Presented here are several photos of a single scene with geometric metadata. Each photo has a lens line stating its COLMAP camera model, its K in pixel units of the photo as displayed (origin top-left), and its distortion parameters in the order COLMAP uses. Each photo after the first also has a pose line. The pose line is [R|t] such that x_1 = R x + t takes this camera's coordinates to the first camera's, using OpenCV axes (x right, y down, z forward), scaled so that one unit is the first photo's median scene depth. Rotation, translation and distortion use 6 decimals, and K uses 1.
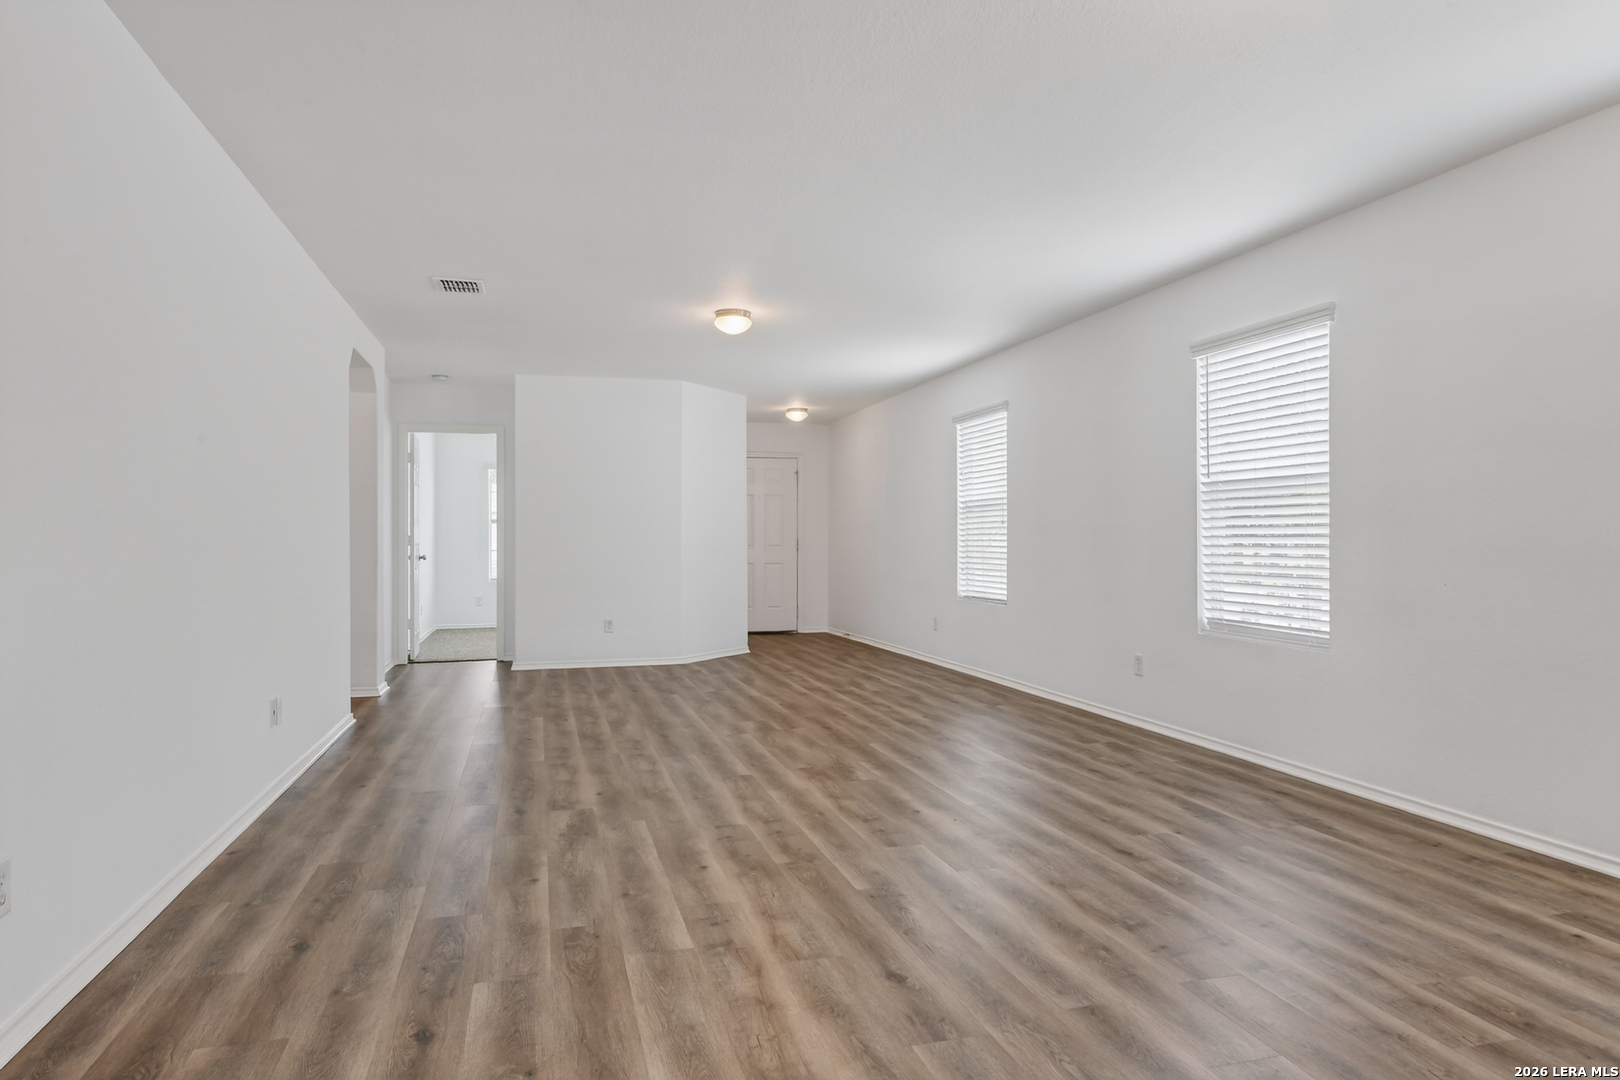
lens RADIAL K [[984.3, 0, 806.8], [0, 984.3, 537.7], [0, 0, 1]] dist [0.000971, -0.001776]
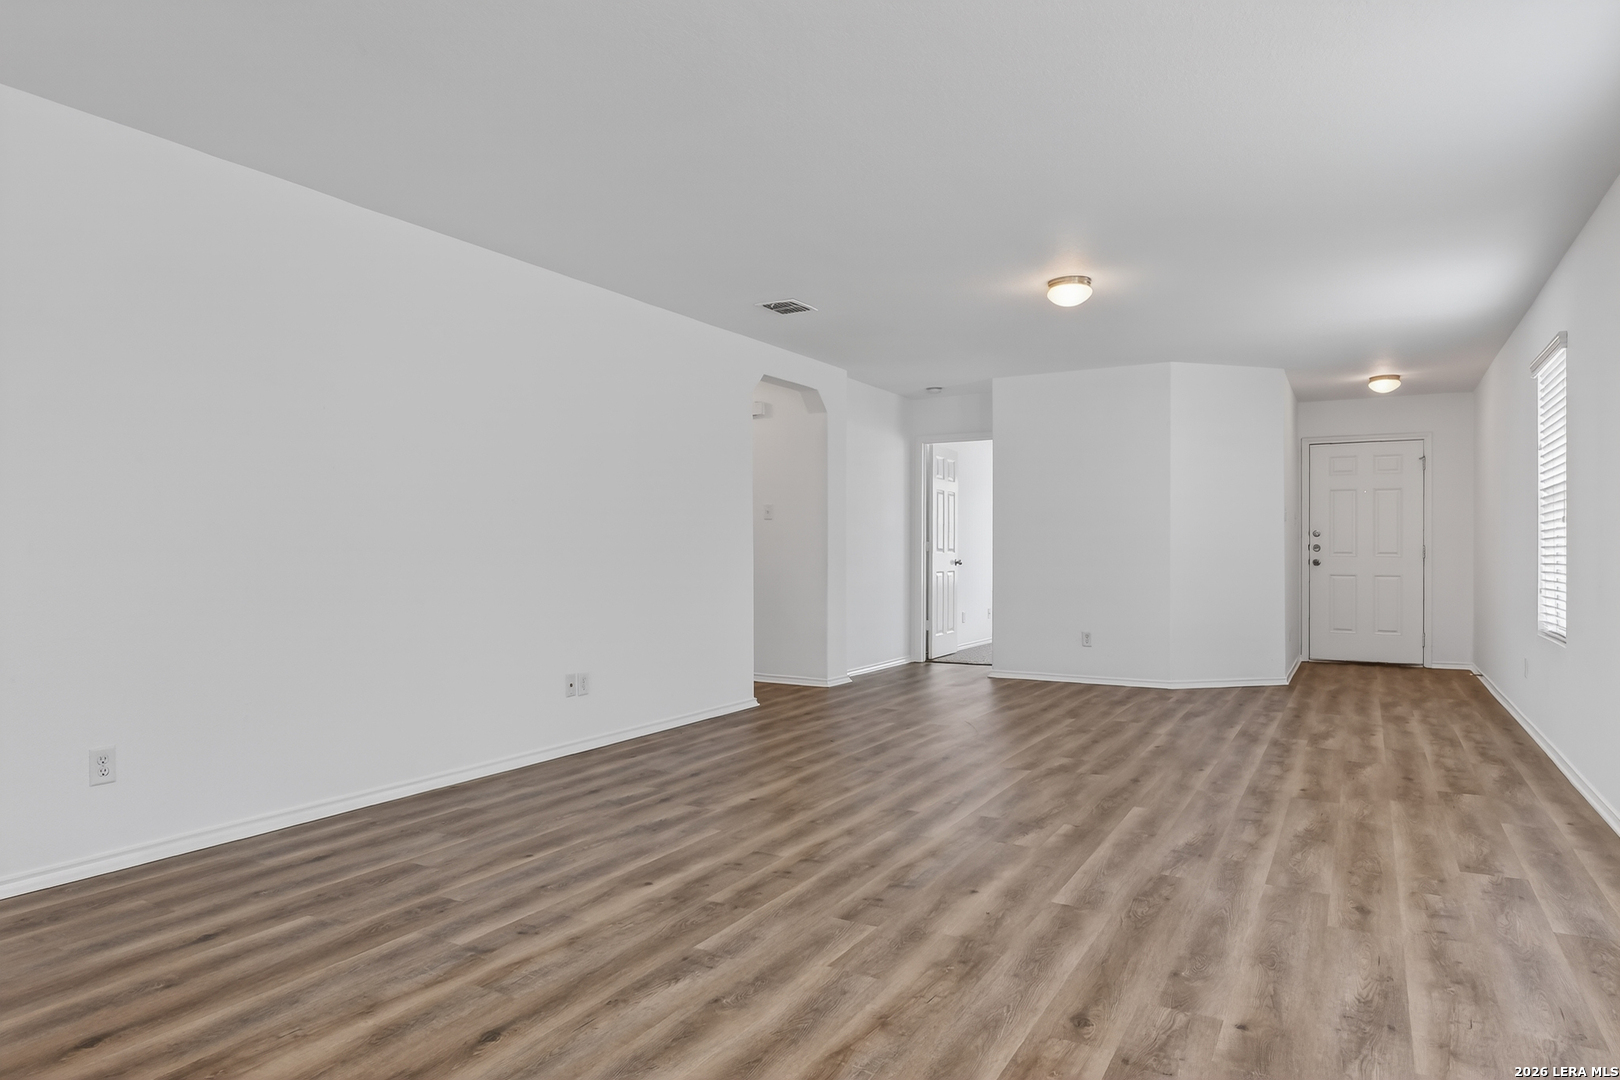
lens RADIAL K [[984.3, 0, 806.8], [0, 984.3, 537.7], [0, 0, 1]] dist [0.000971, -0.001776]
pose [[0.710321, -0.005634, -0.703856, 0.555414], [0.000763, 0.999974, -0.007234, 0.002450], [0.703878, 0.004601, 0.710306, 0.342779]]
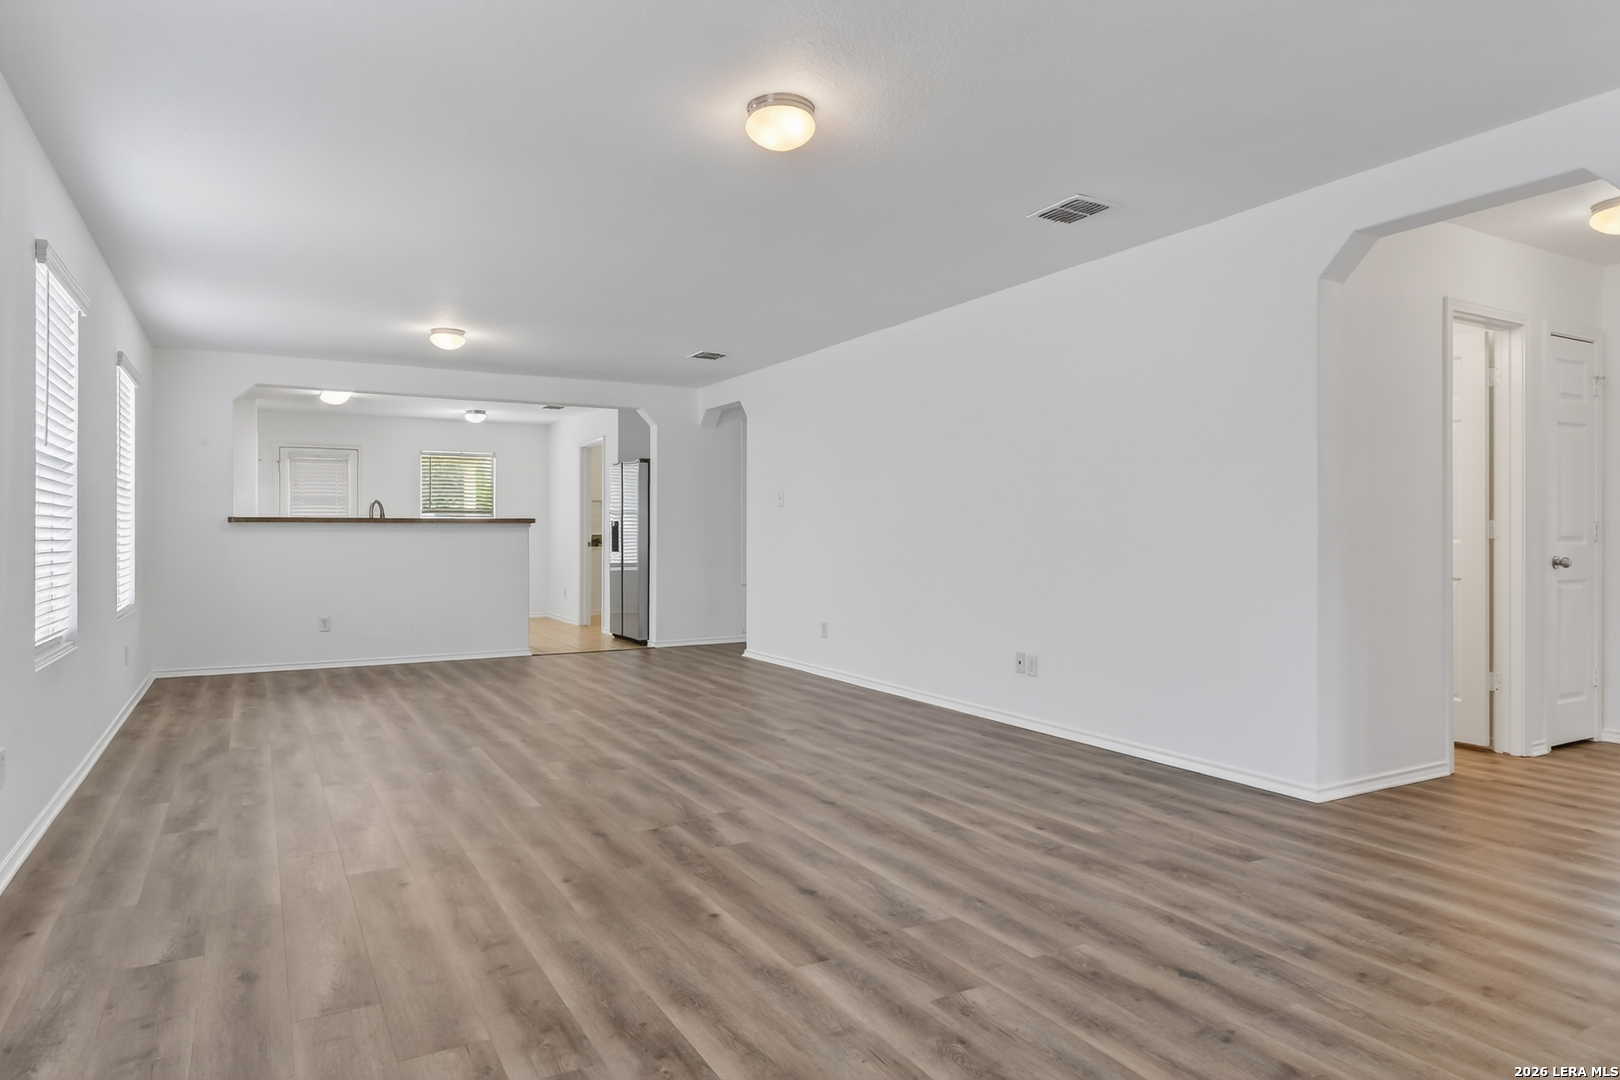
lens RADIAL K [[984.3, 0, 806.8], [0, 984.3, 537.7], [0, 0, 1]] dist [0.000971, -0.001776]
pose [[-0.969994, 0.002205, -0.243119, 0.062462], [0.001829, 0.999997, 0.001773, 0.006475], [0.243122, 0.001275, -0.969995, 2.302249]]
